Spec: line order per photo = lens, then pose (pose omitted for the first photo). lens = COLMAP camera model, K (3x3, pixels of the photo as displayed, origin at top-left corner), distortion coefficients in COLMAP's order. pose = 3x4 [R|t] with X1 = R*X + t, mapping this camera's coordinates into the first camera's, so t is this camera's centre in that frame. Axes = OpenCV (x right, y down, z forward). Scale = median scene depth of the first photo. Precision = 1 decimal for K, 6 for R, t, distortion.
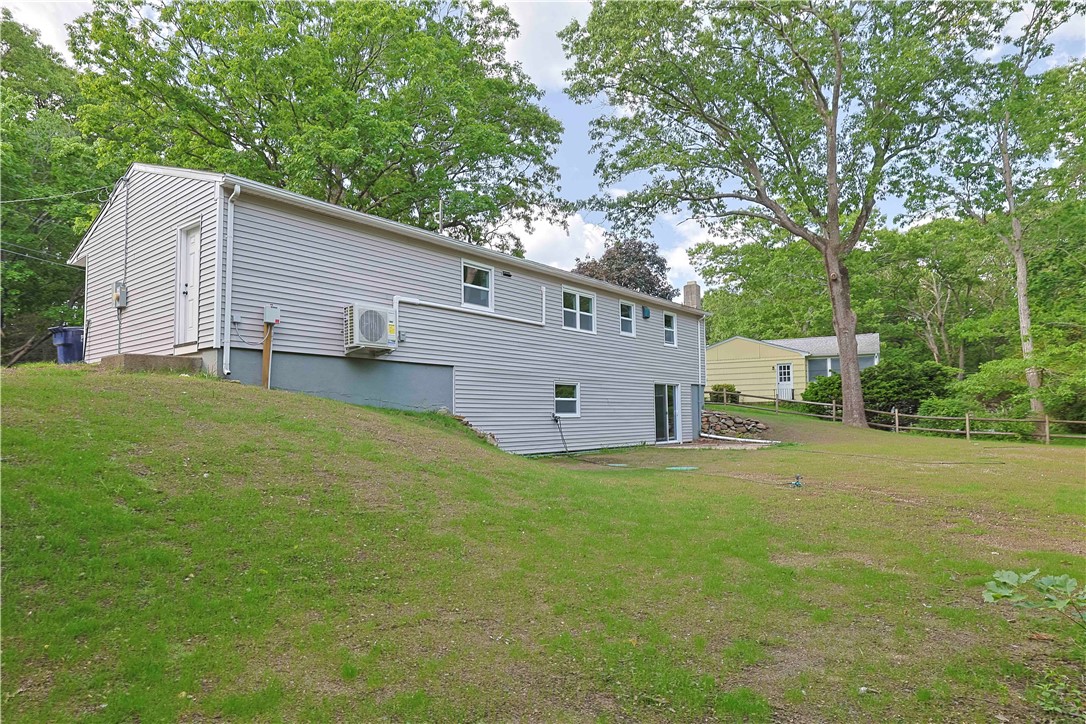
lens RADIAL K [[640.3, 0, 539.5], [0, 640.3, 366.8], [0, 0, 1]] dist [0.002073, 0.000255]
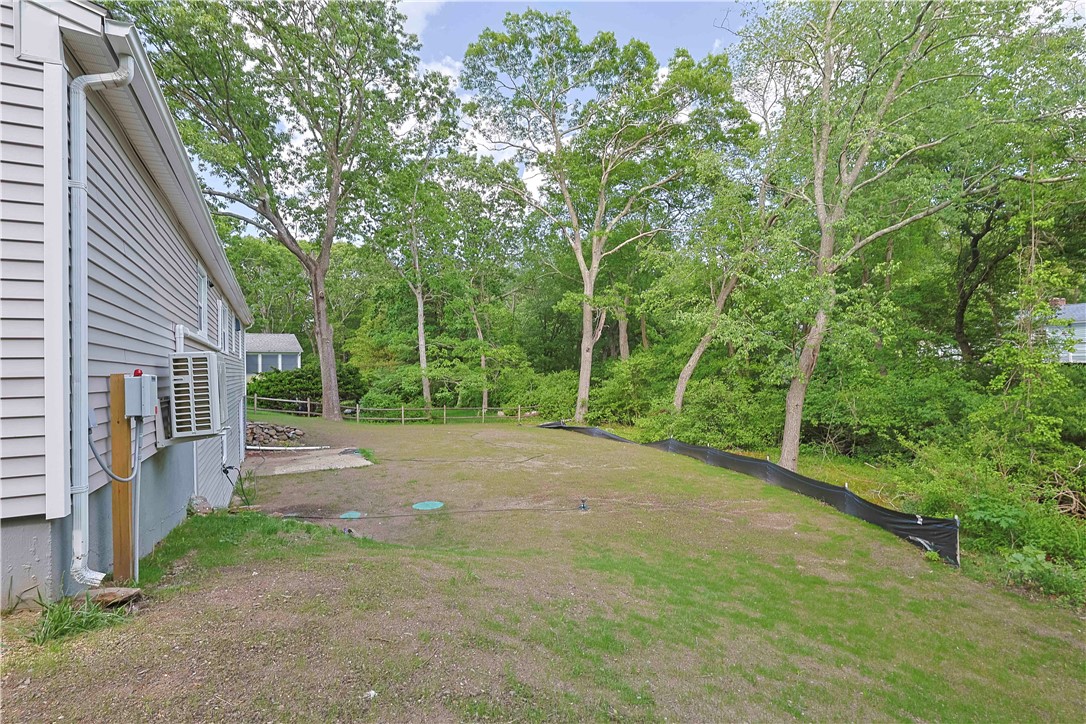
lens RADIAL K [[504.8, 0, 538.3], [0, 504.8, 360.6], [0, 0, 1]] dist [-0.020764, 0.001178]
pose [[0.409454, 0.011608, 0.912257, -0.346752], [-0.044883, 0.998965, 0.007434, -0.068294], [-0.911226, -0.043988, 0.409551, 0.392717]]
